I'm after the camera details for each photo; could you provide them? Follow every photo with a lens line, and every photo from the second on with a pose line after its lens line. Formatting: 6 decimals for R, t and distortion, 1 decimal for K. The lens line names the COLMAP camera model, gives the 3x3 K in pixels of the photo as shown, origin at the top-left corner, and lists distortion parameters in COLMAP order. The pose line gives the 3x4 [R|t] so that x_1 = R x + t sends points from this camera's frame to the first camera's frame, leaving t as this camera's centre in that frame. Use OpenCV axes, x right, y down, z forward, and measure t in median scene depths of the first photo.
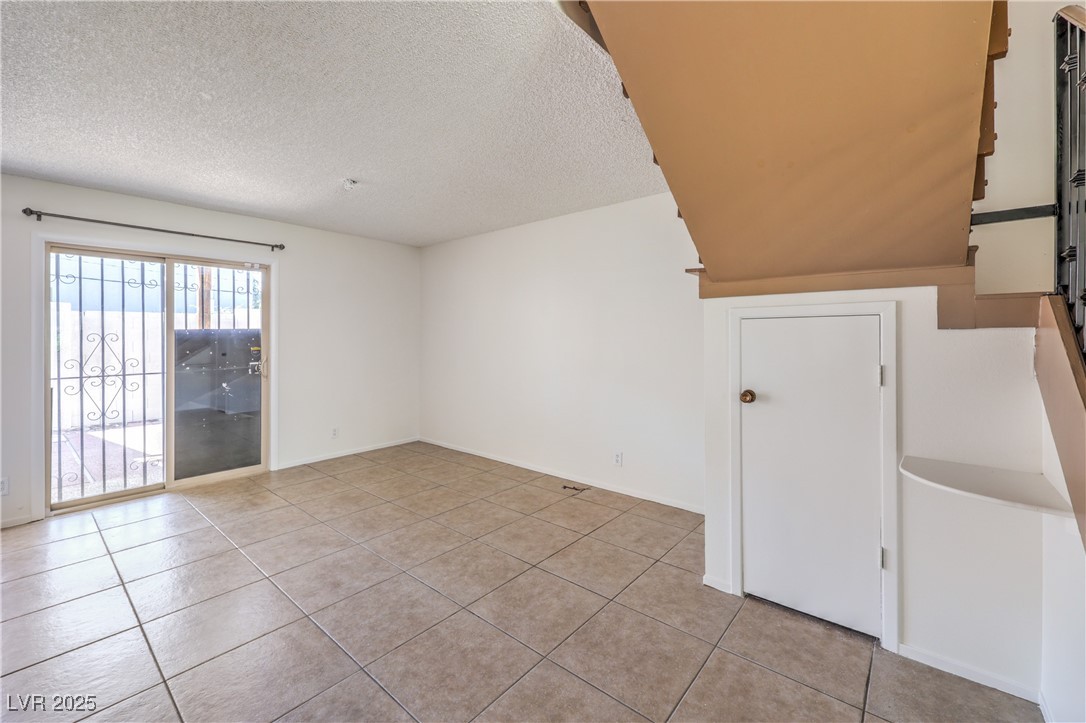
lens RADIAL K [[439.4, 0, 551.4], [0, 439.4, 340.2], [0, 0, 1]] dist [-0.000385, 0.000583]
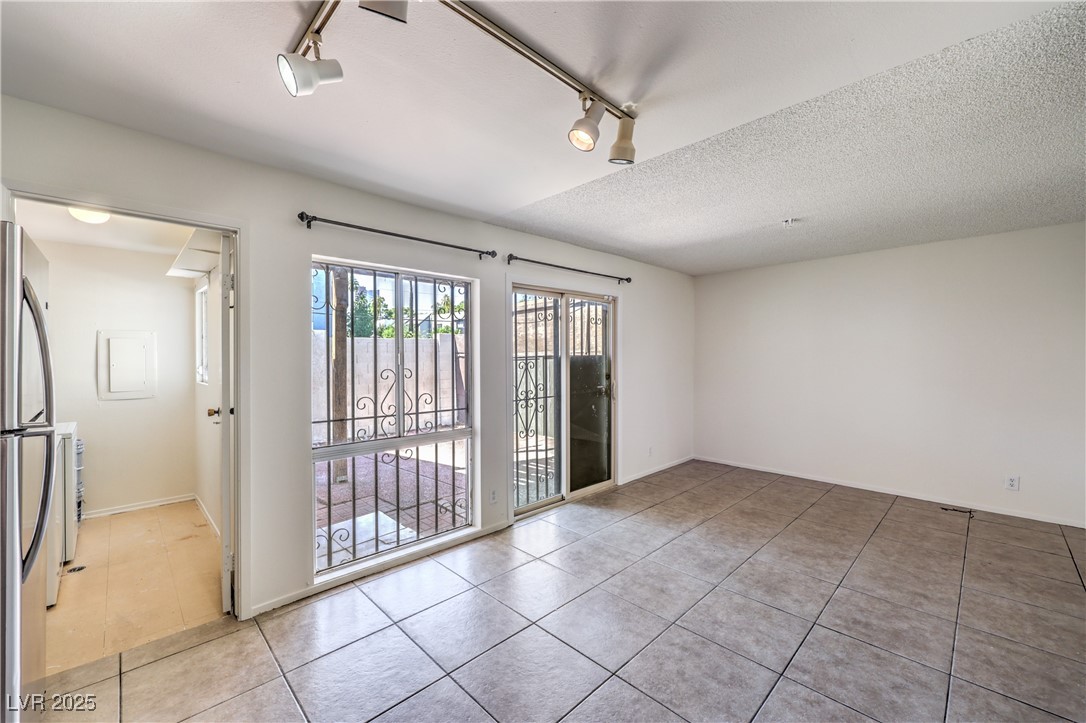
lens RADIAL K [[439.4, 0, 547.8], [0, 439.4, 355.7], [0, 0, 1]] dist [-0.000385, 0.000583]
pose [[0.994669, -0.007078, -0.102875, -1.081164], [0.007014, 0.999975, -0.000974, -0.036514], [0.102879, 0.000247, 0.994694, -0.152095]]
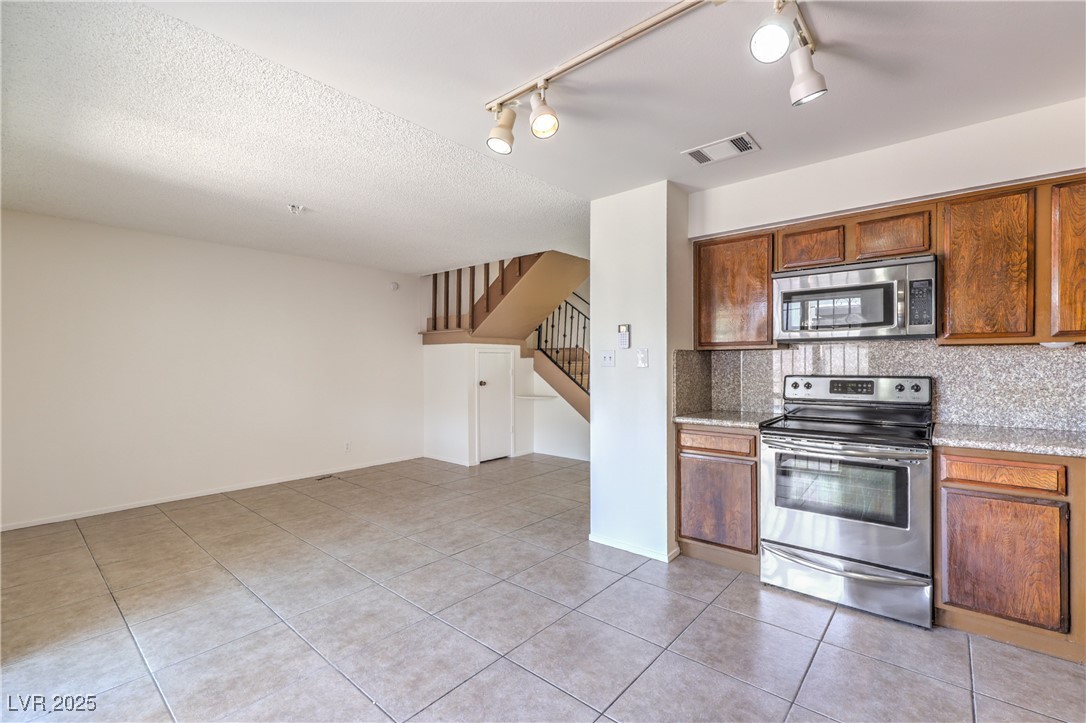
lens RADIAL K [[471.2, 0, 542.0], [0, 471.2, 364.3], [0, 0, 1]] dist [-0.002299, 0.002122]
pose [[0.021130, -0.007043, 0.999752, -1.790588], [0.001806, 0.999974, 0.007006, -0.000520], [-0.999775, 0.001658, 0.021143, 0.469724]]
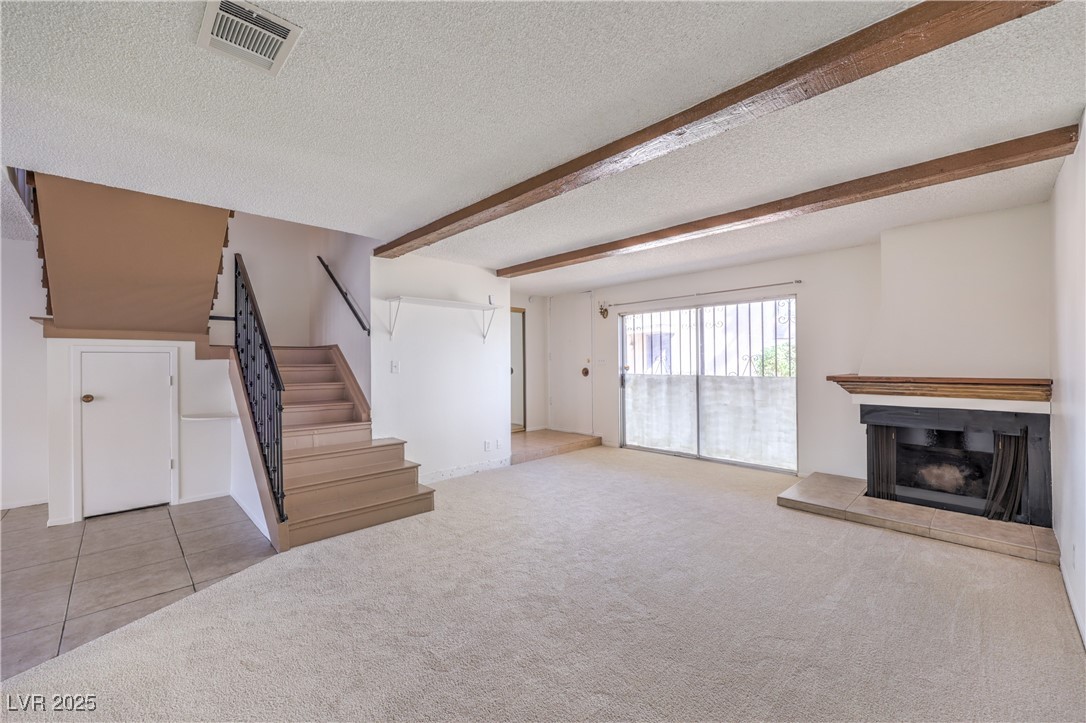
lens RADIAL K [[439.4, 0, 544.3], [0, 439.4, 357.6], [0, 0, 1]] dist [-0.000385, 0.000583]
pose [[0.112874, 0.000195, 0.993609, -0.810277], [0.002218, 0.999997, -0.000449, -0.018823], [-0.993607, 0.002255, 0.112873, -0.730956]]
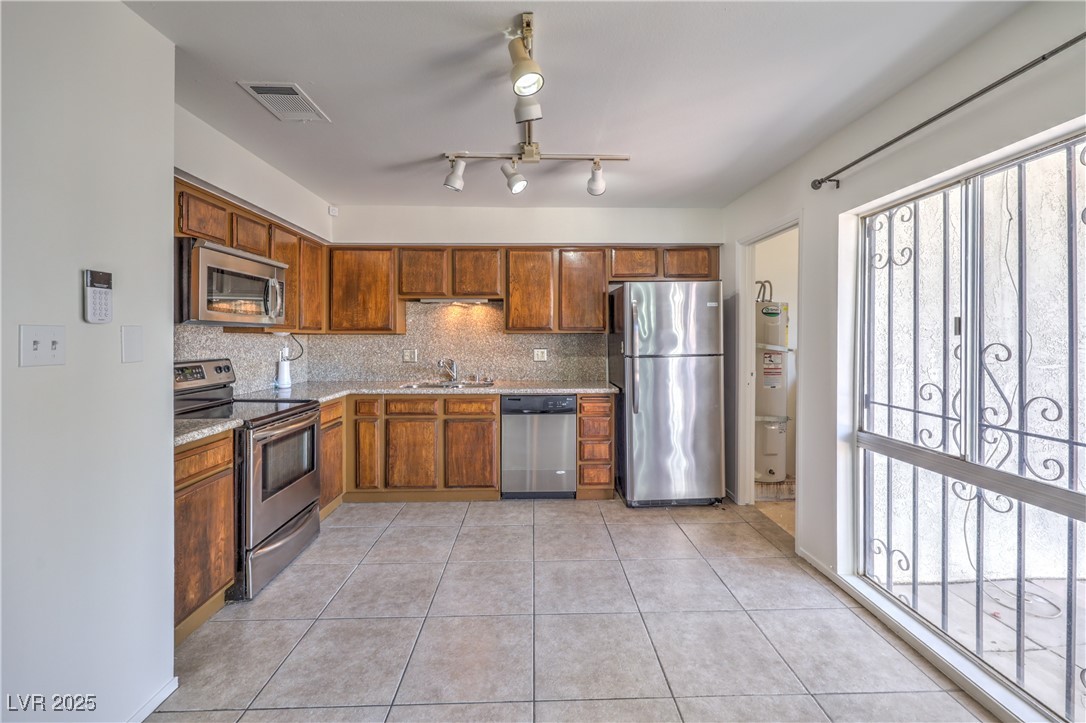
lens RADIAL K [[439.4, 0, 548.3], [0, 439.4, 339.7], [0, 0, 1]] dist [-0.000385, 0.000583]
pose [[-0.752537, -0.000693, -0.658550, -0.683643], [0.000565, 0.999998, -0.001698, -0.011112], [0.658550, -0.001650, -0.752535, 0.997901]]
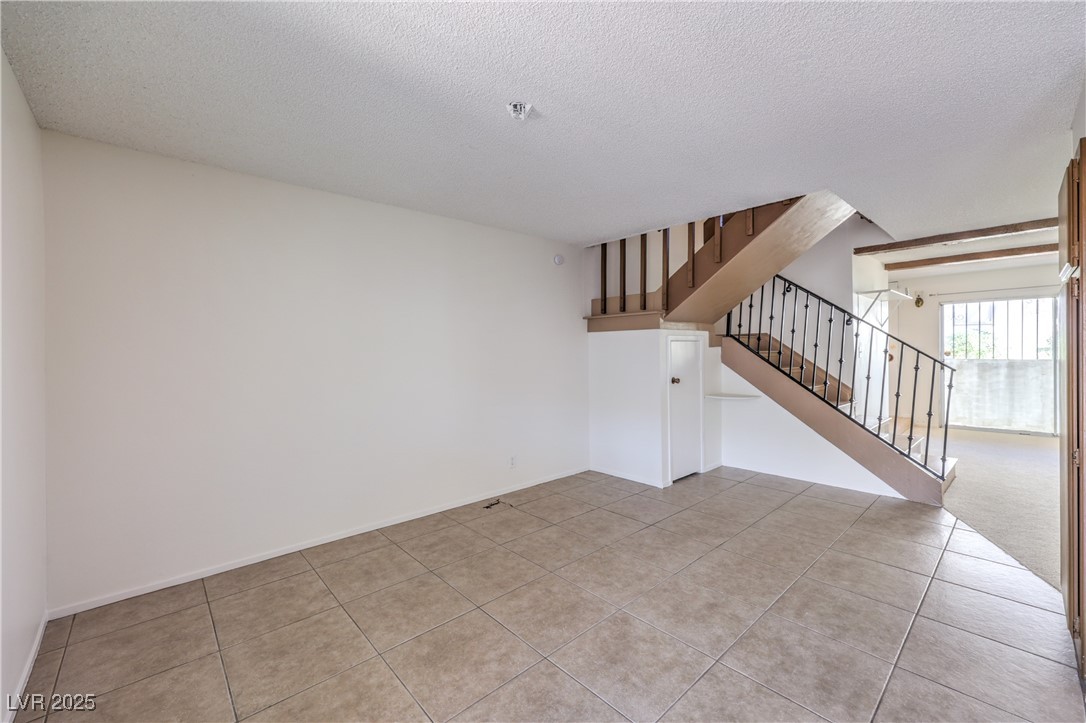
lens RADIAL K [[439.4, 0, 545.9], [0, 439.4, 354.4], [0, 0, 1]] dist [-0.000385, 0.000583]
pose [[0.142721, -0.011786, 0.989693, -1.249551], [0.011516, 0.999881, 0.010247, -0.012150], [-0.989696, 0.009935, 0.142840, 1.016300]]
